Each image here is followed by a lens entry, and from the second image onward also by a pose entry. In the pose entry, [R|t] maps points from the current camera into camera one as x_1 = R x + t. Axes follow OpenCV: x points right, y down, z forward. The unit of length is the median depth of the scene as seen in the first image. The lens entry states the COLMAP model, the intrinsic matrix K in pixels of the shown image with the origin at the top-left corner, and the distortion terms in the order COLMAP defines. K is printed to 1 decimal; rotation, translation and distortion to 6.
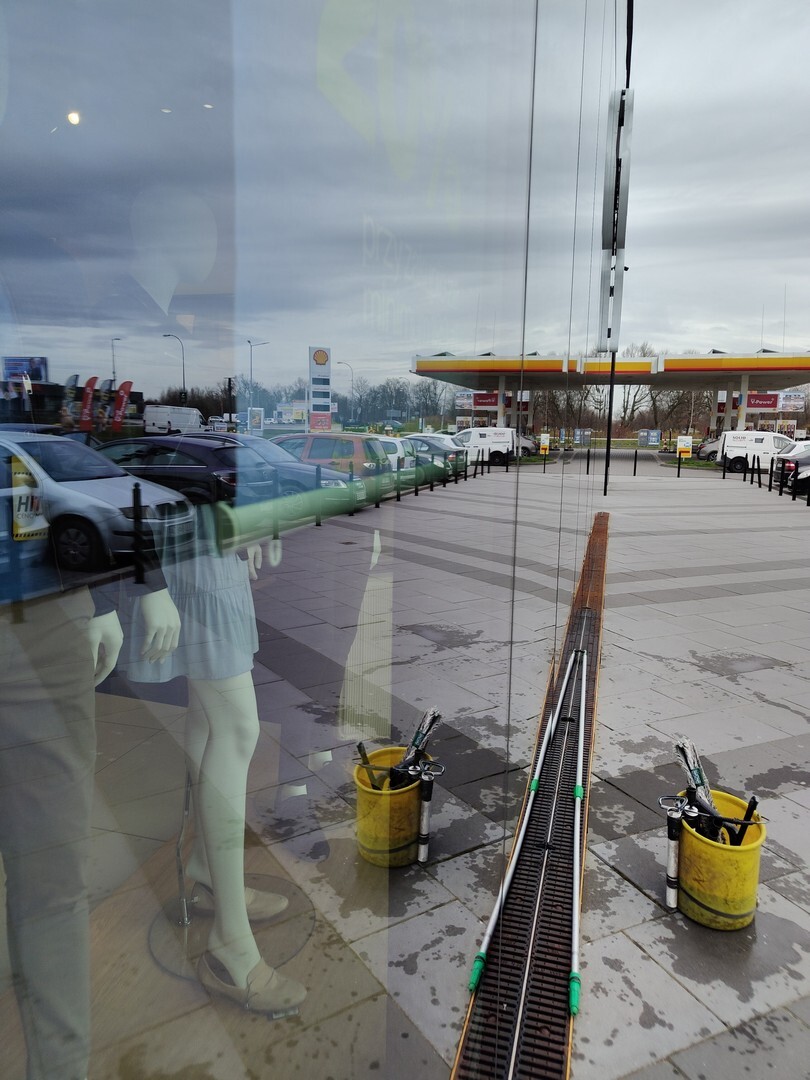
lens RADIAL K [[770.2, 0, 405.0], [0, 770.2, 540.0], [0, 0, 1]] dist [0.000426, -0.000590]
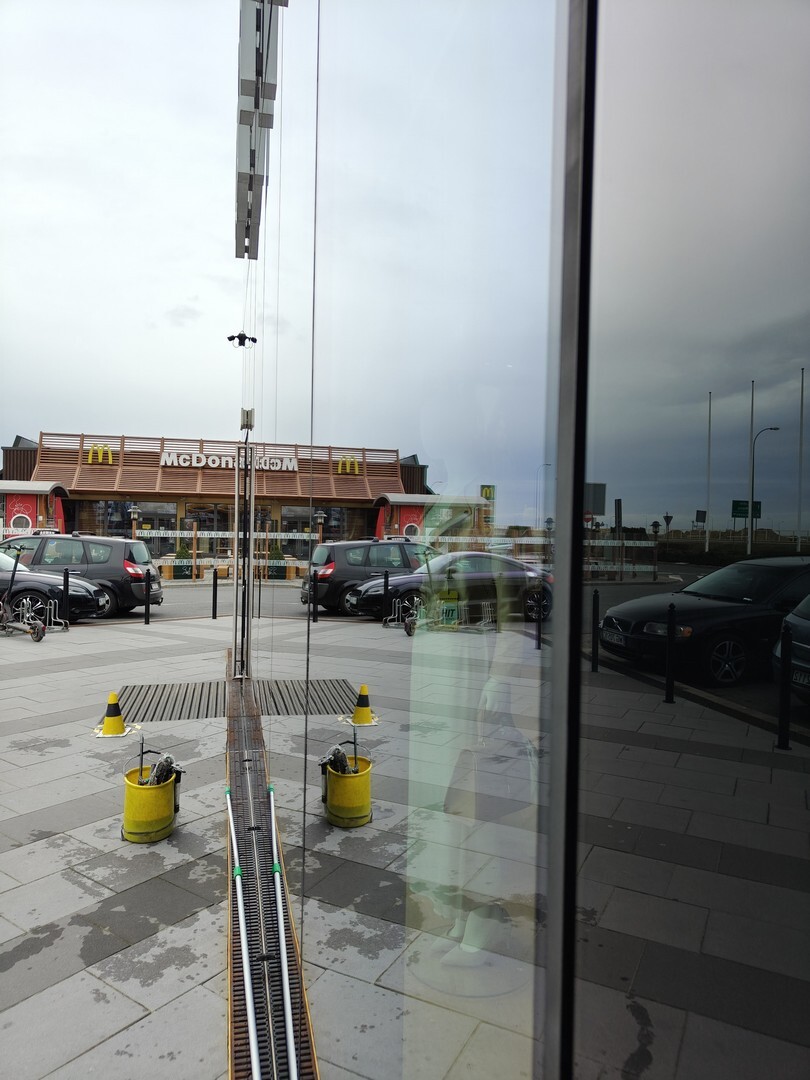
lens RADIAL K [[770.2, 0, 405.0], [0, 770.2, 540.0], [0, 0, 1]] dist [0.000426, -0.000590]
pose [[-0.879720, -0.038145, -0.473959, 0.525327], [-0.111361, 0.985583, 0.127376, -0.301402], [0.462267, 0.164836, -0.871285, 1.881149]]
